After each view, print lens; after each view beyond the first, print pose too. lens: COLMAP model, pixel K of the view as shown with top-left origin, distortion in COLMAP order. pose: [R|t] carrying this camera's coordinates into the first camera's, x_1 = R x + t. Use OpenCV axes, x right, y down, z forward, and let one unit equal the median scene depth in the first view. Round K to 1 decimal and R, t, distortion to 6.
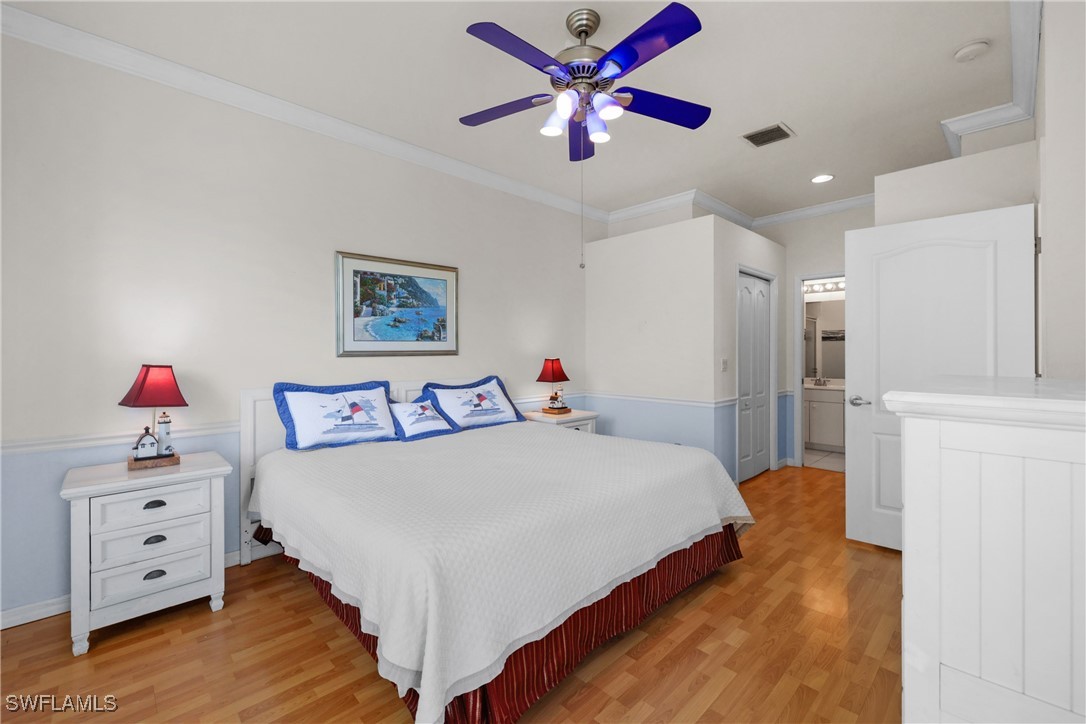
lens RADIAL K [[453.8, 0, 539.4], [0, 453.8, 351.4], [0, 0, 1]] dist [0.001104, 0.000159]
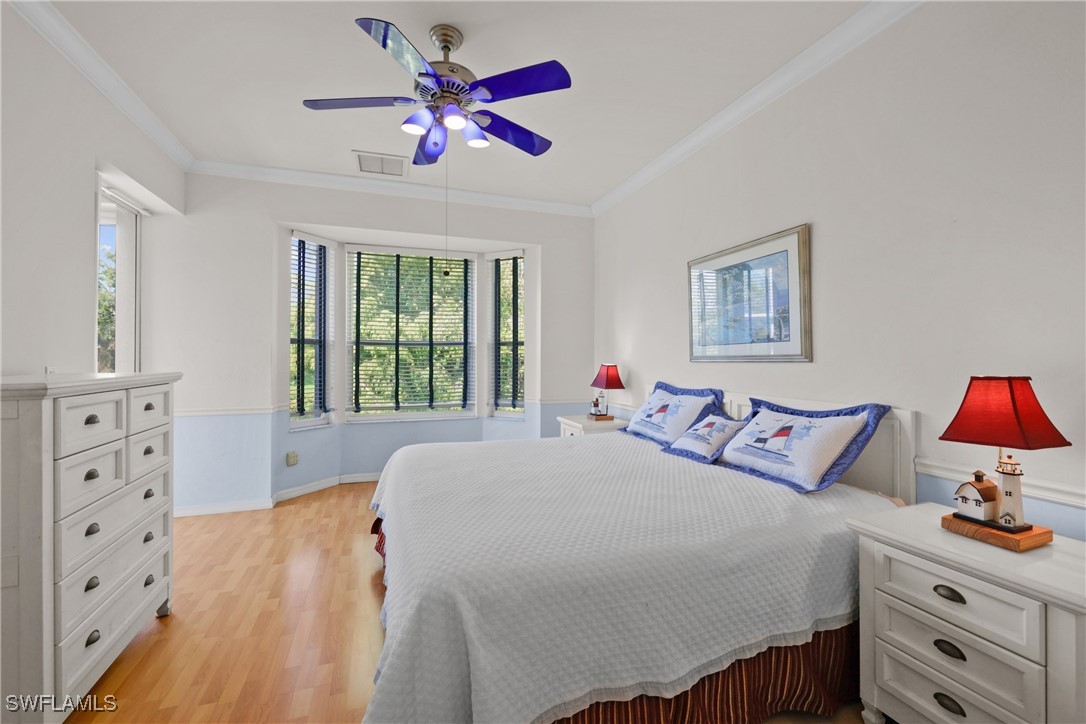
lens RADIAL K [[448.1, 0, 545.4], [0, 448.1, 356.8], [0, 0, 1]] dist [0.000925, 0.000170]
pose [[-0.400896, -0.003423, -0.916117, 0.602457], [0.000144, 0.999993, -0.003799, 0.003971], [0.916124, -0.001655, -0.400892, 1.037868]]
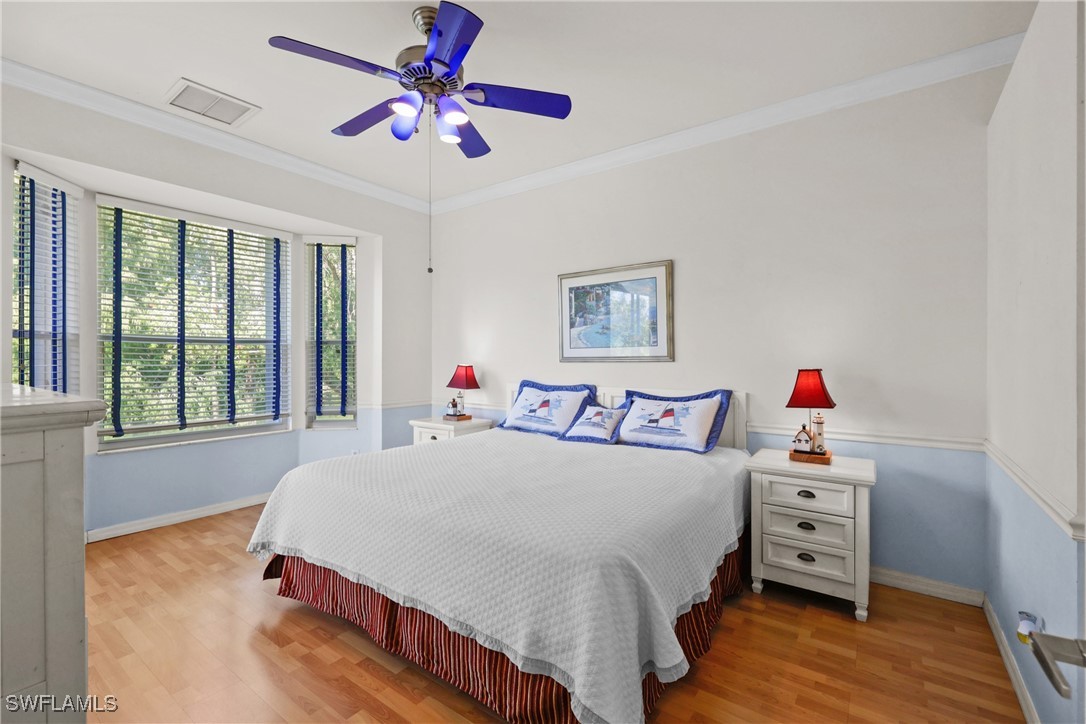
lens RADIAL K [[466.9, 0, 540.9], [0, 466.9, 360.4], [0, 0, 1]] dist [-0.000323, 0.000091]
pose [[0.179311, 0.003964, -0.983784, 0.725602], [0.002761, 0.999986, 0.004533, 0.001738], [0.983789, -0.003529, 0.179297, 0.679350]]
